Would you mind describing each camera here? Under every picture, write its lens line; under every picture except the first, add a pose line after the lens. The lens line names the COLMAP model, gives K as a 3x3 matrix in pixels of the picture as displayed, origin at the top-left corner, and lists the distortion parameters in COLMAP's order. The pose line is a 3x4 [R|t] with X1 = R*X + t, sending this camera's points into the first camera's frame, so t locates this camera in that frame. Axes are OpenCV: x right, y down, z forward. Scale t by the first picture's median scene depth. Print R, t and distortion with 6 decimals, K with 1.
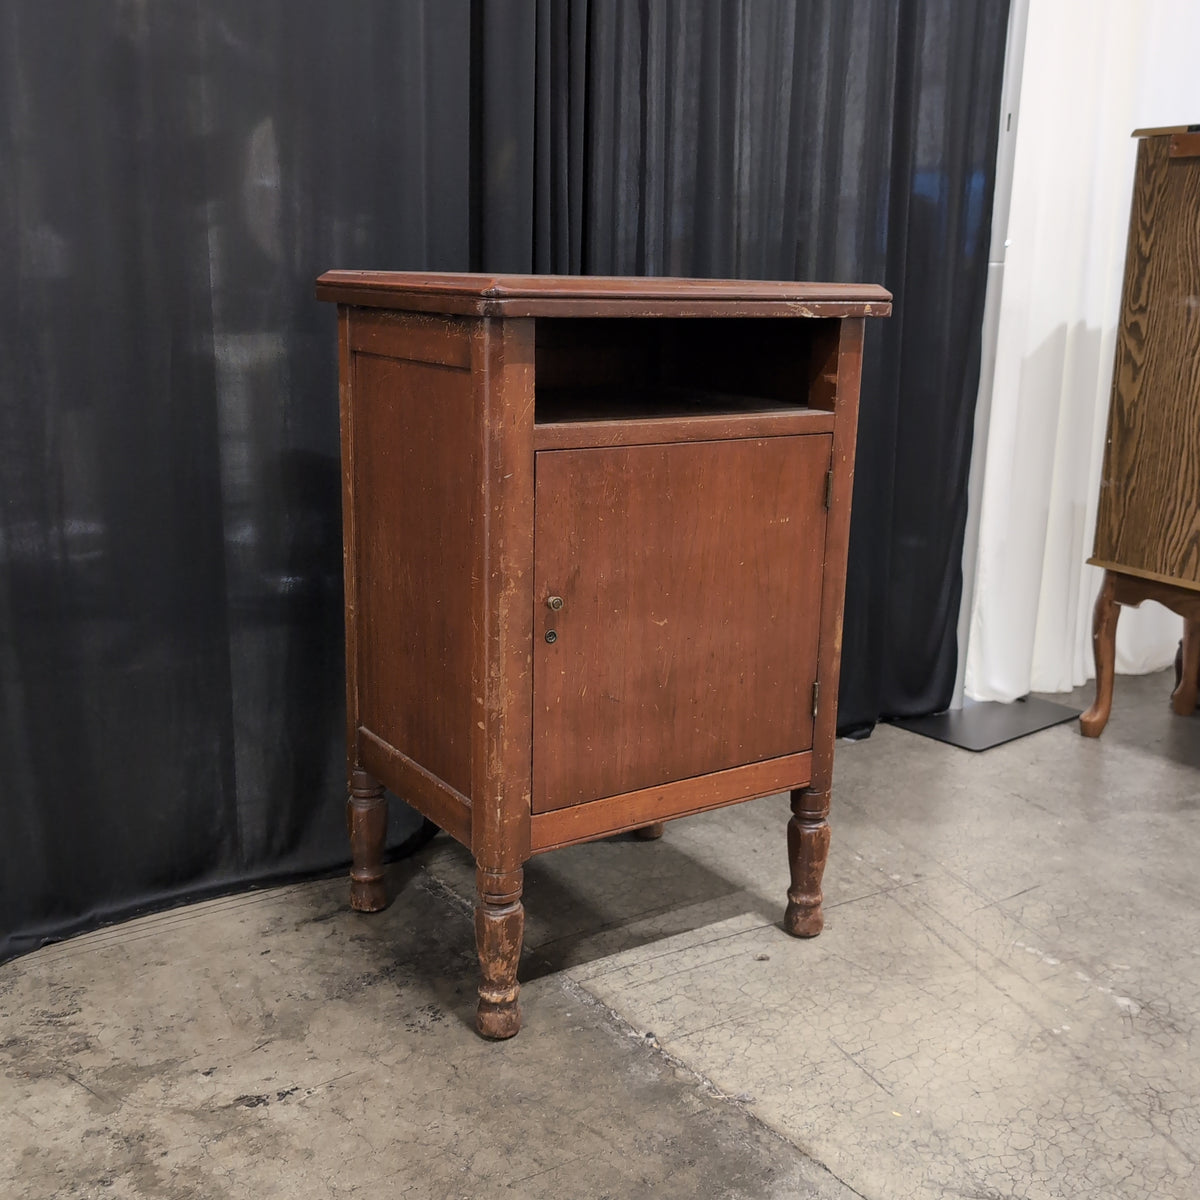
lens RADIAL K [[1358.1, 0, 602.6], [0, 1358.1, 594.9], [0, 0, 1]] dist [-0.002872, 0.000000]
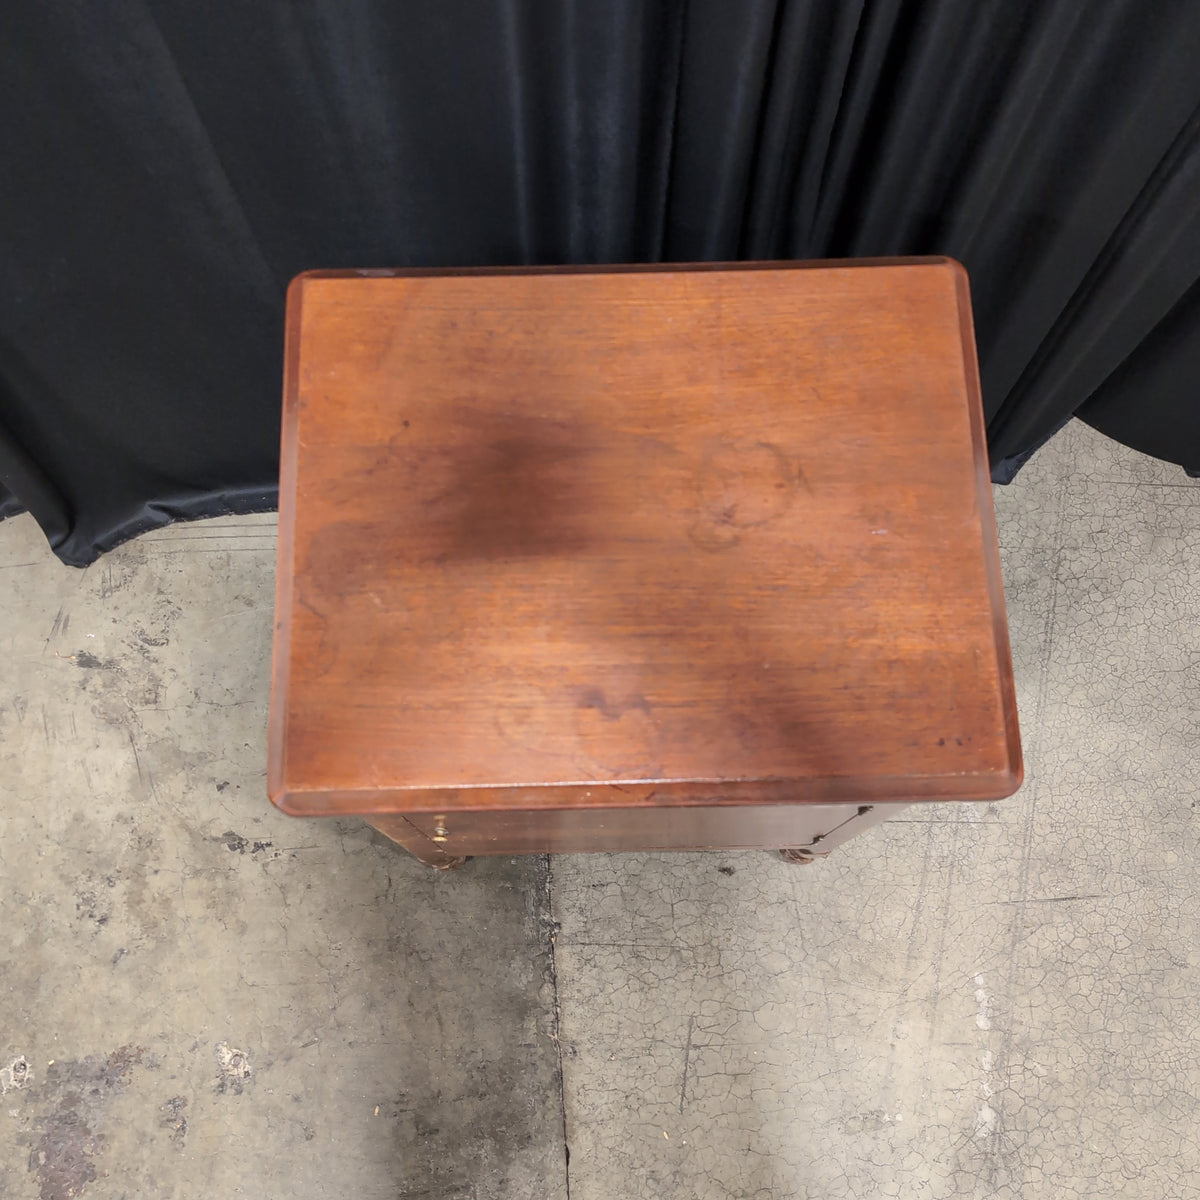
lens RADIAL K [[1358.1, 0, 593.0], [0, 1358.1, 604.1], [0, 0, 1]] dist [-0.002872, 0.000000]
pose [[0.841910, 0.512154, -0.169957, 0.117216], [-0.108362, 0.469004, 0.876523, -0.819564], [0.528626, -0.719537, 0.450357, 0.711068]]
